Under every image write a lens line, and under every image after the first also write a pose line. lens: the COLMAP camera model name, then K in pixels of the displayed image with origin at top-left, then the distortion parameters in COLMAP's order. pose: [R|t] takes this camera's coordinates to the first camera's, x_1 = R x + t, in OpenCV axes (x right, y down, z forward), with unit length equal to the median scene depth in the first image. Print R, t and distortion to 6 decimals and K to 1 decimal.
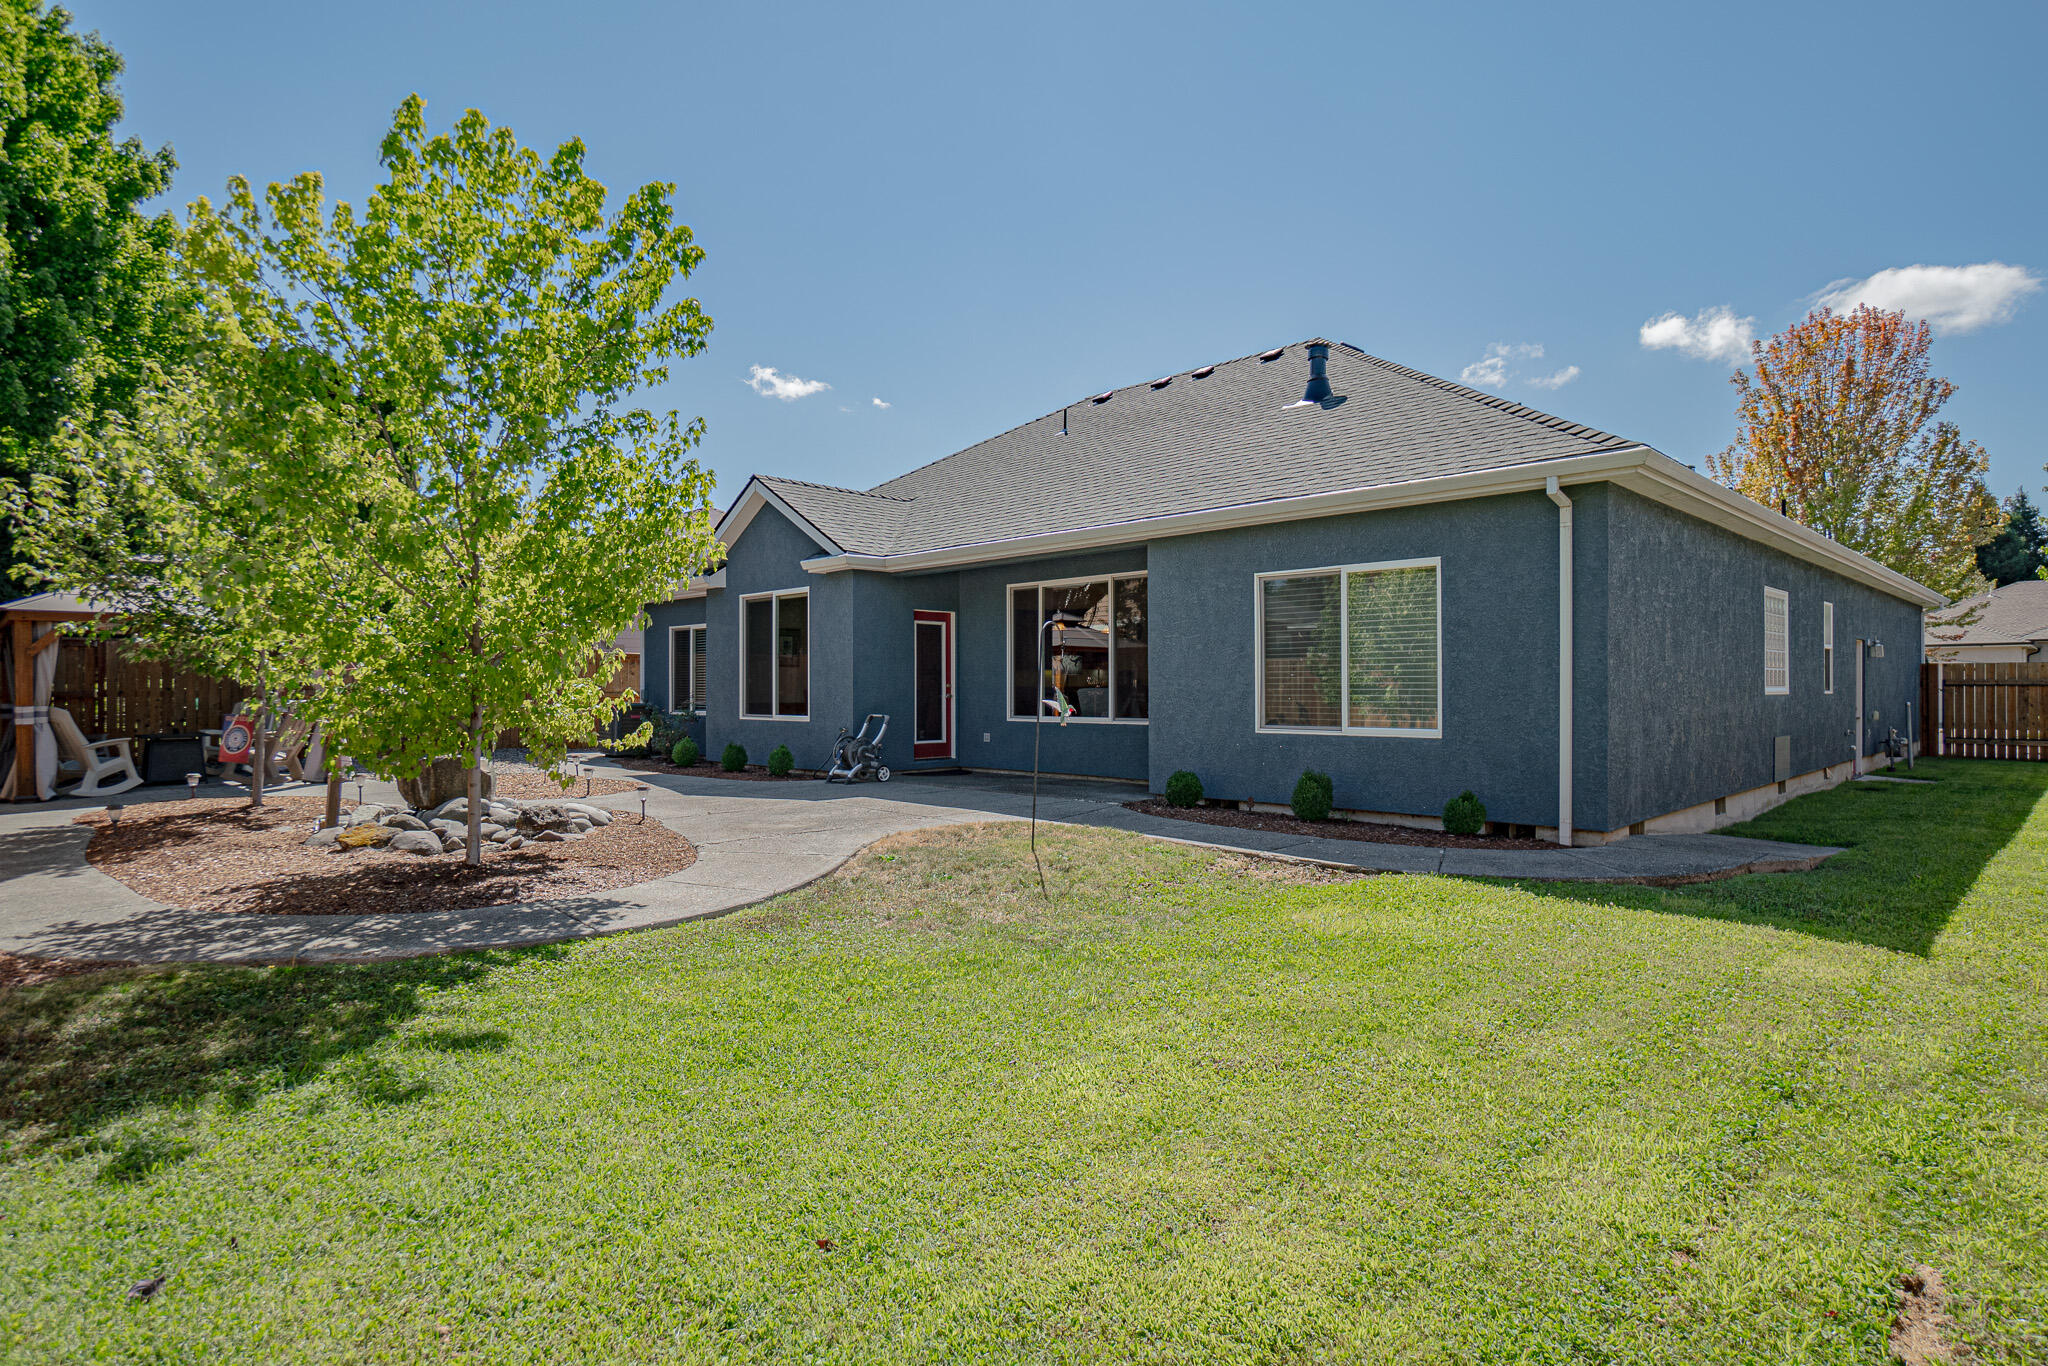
lens RADIAL K [[1077.7, 0, 1028.1], [0, 1077.7, 682.7], [0, 0, 1]] dist [-0.019854, -0.000753]
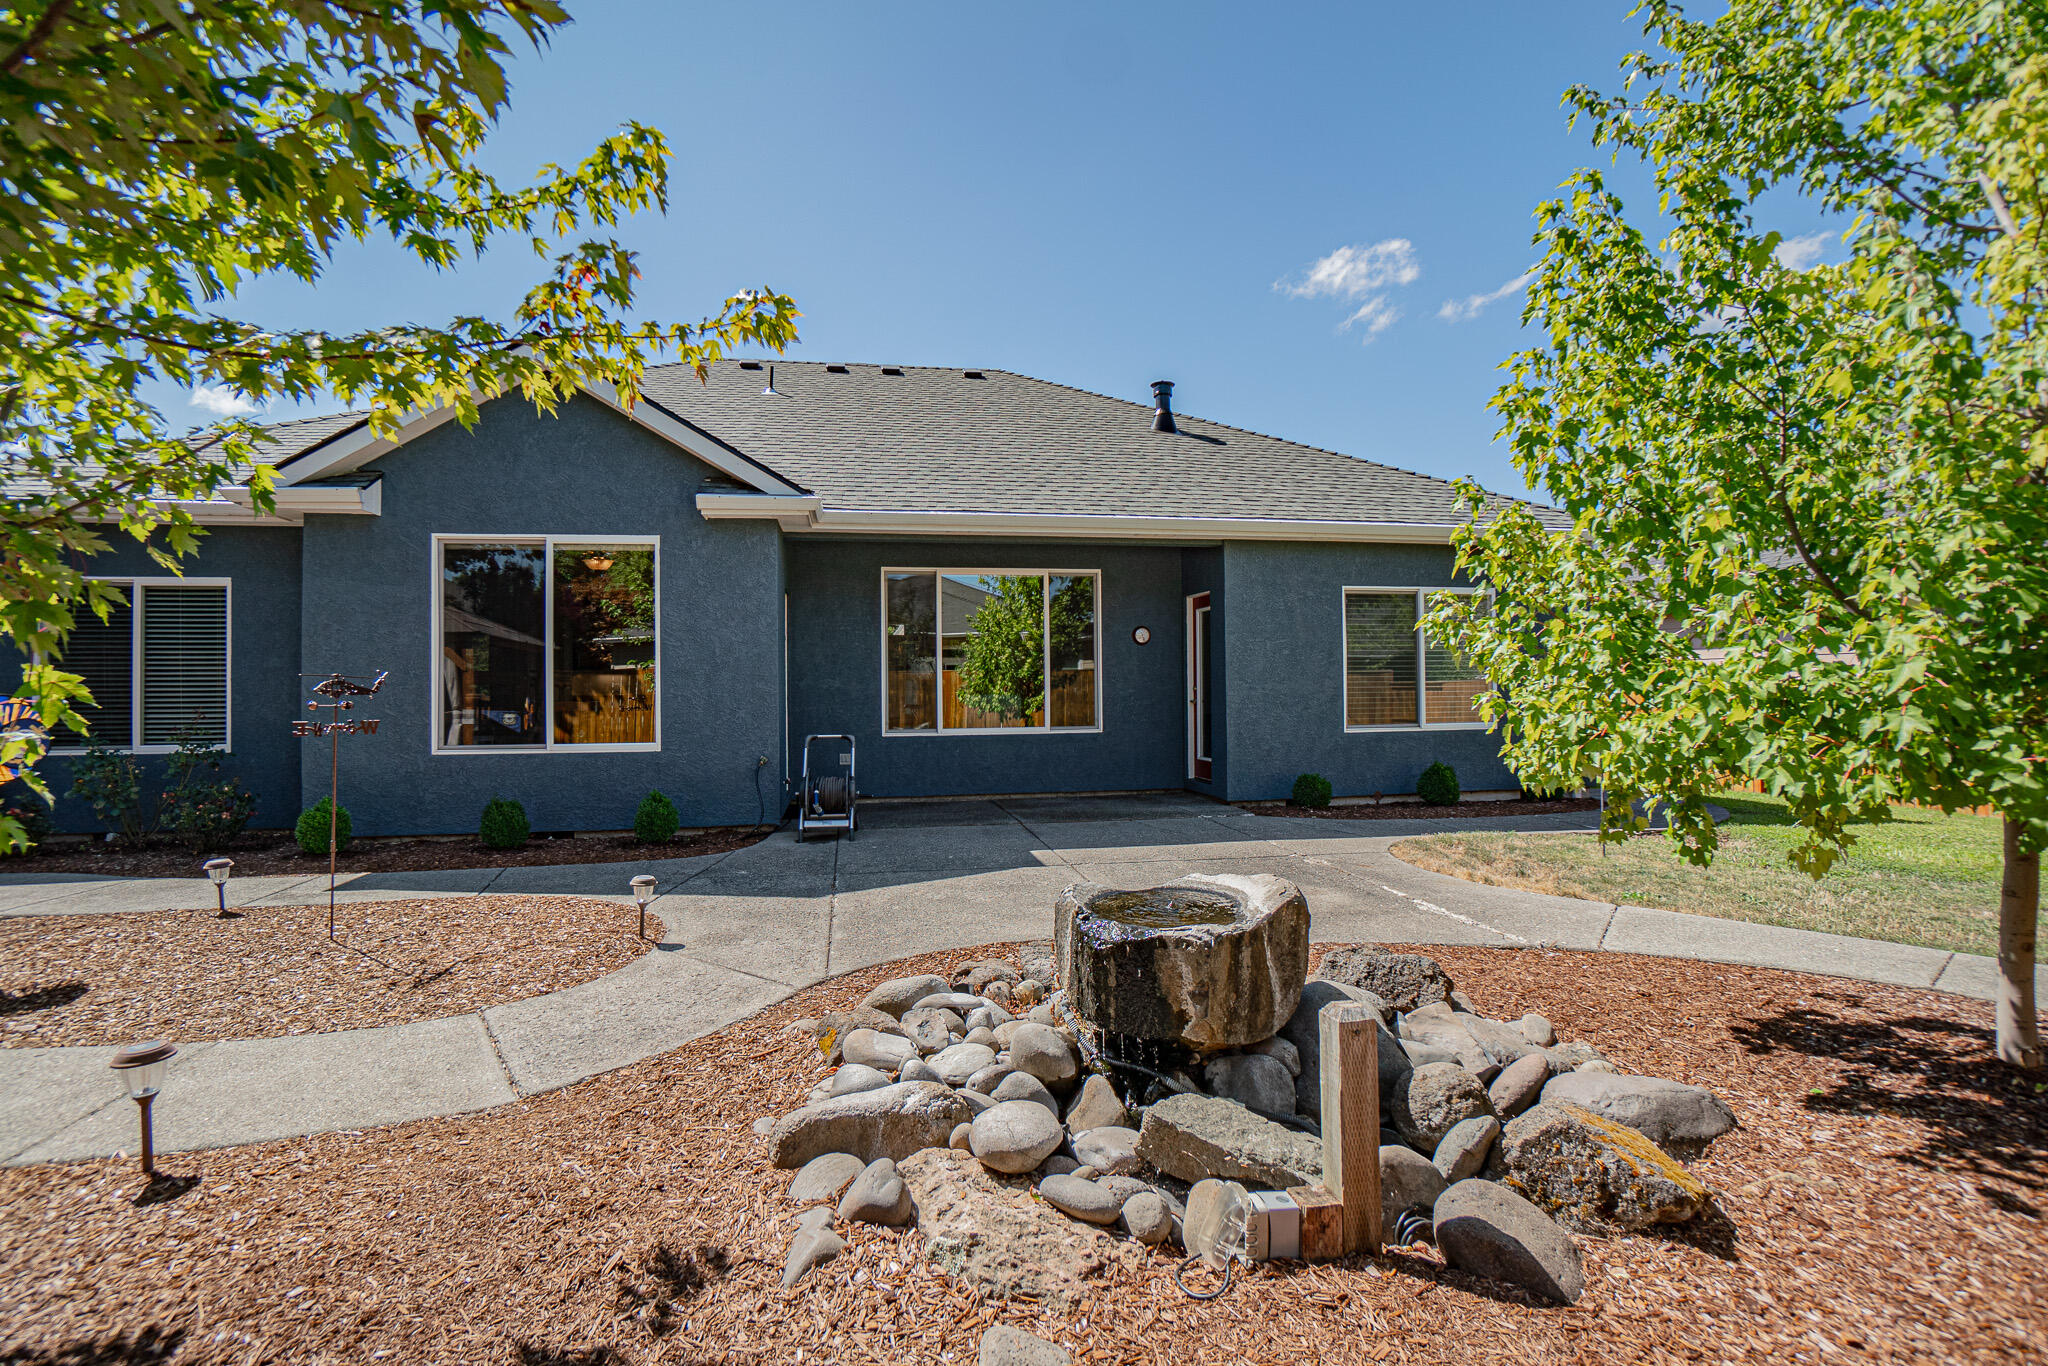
lens RADIAL K [[930.6, 0, 1026.5], [0, 930.6, 691.9], [0, 0, 1]] dist [-0.042264, -0.000354]
pose [[0.586080, 0.005256, 0.810236, -0.572913], [0.004787, 0.999939, -0.009950, 0.010336], [-0.810239, 0.009710, 0.586019, 0.556155]]
